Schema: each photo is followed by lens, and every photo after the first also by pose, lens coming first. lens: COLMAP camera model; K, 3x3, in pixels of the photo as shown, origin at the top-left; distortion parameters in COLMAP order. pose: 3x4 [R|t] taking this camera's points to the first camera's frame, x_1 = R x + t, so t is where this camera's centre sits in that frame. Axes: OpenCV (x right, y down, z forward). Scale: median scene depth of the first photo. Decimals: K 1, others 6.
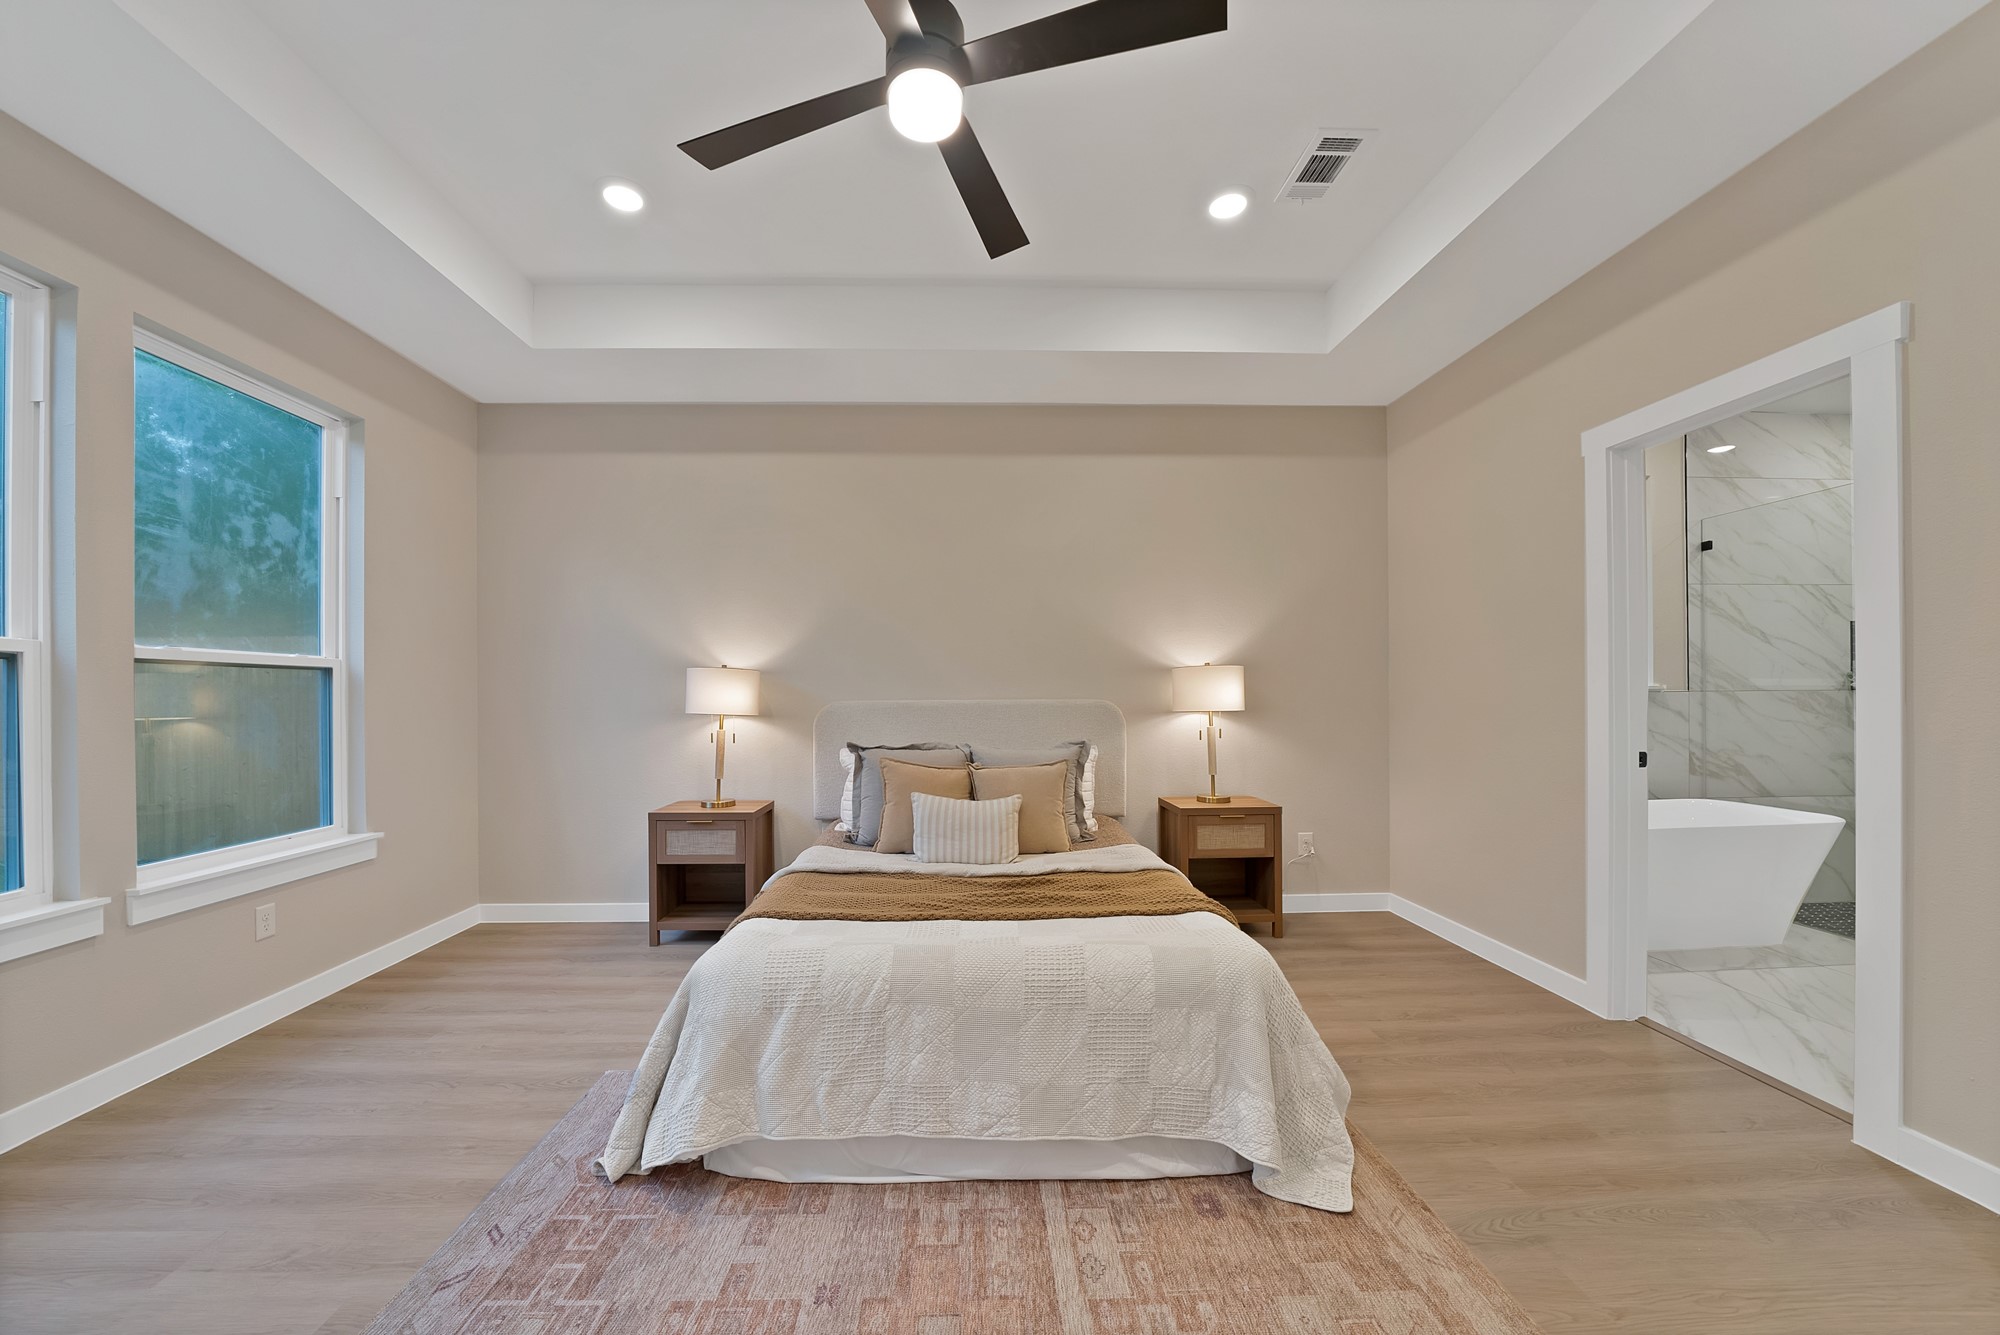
lens RADIAL K [[721.9, 0, 964.7], [0, 721.9, 700.7], [0, 0, 1]] dist [-0.022733, 0.000062]
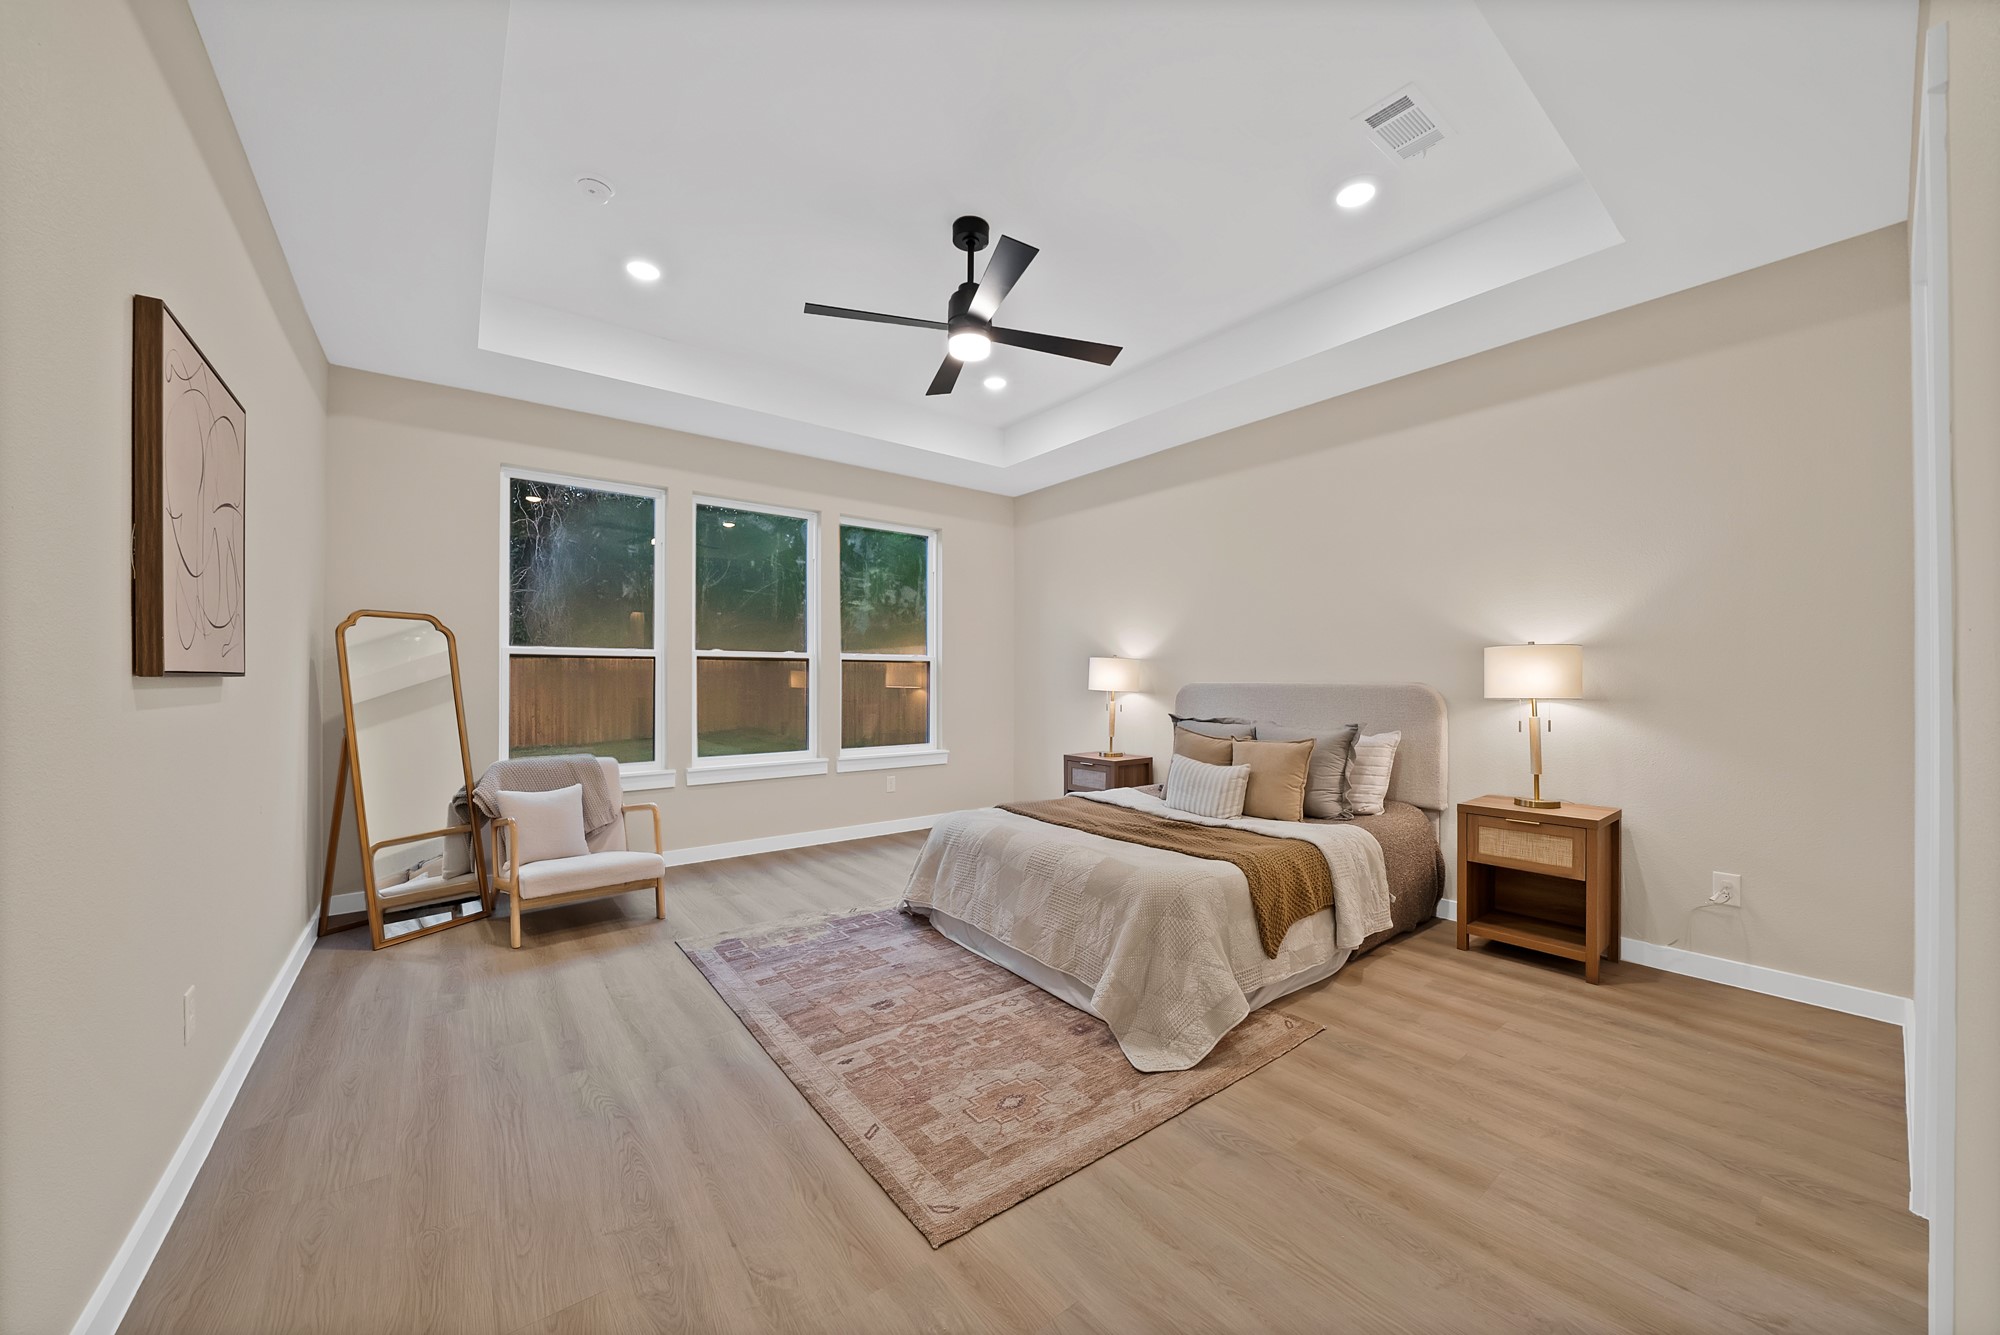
lens RADIAL K [[709.3, 0, 991.8], [0, 709.3, 685.6], [0, 0, 1]] dist [-0.018506, 0.000024]
pose [[0.588060, 0.014245, -0.808692, 0.906574], [-0.010148, 0.999896, 0.010233, -0.003012], [0.808753, 0.002189, 0.588144, 0.002860]]
